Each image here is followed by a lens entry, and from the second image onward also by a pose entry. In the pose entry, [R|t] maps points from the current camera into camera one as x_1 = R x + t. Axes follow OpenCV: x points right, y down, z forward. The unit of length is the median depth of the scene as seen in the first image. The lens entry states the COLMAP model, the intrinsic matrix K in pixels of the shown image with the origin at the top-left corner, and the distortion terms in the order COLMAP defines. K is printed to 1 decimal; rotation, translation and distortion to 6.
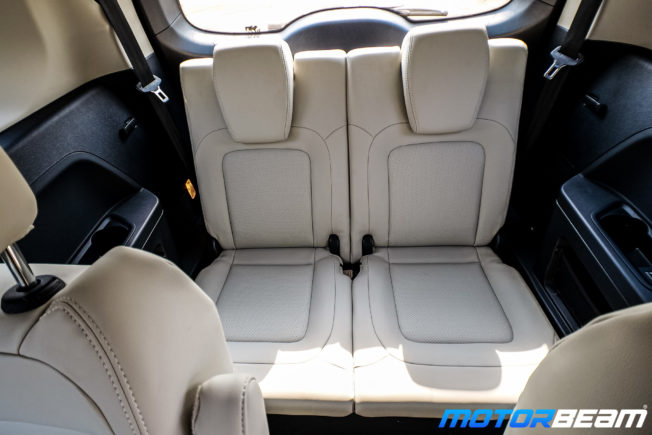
lens RADIAL K [[322.9, 0, 326.0], [0, 322.9, 217.5], [0, 0, 1]] dist [-0.024253, -0.000046]
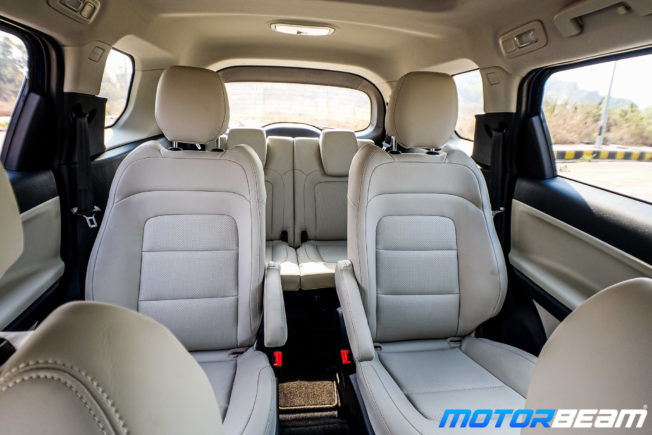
lens RADIAL K [[322.9, 0, 326.0], [0, 322.9, 217.5], [0, 0, 1]] dist [-0.024253, -0.000046]
pose [[0.976262, 0.050136, 0.210711, -0.139952], [0.042688, 0.909222, -0.414117, 0.800932], [-0.212345, 0.413282, 0.885499, -0.663963]]
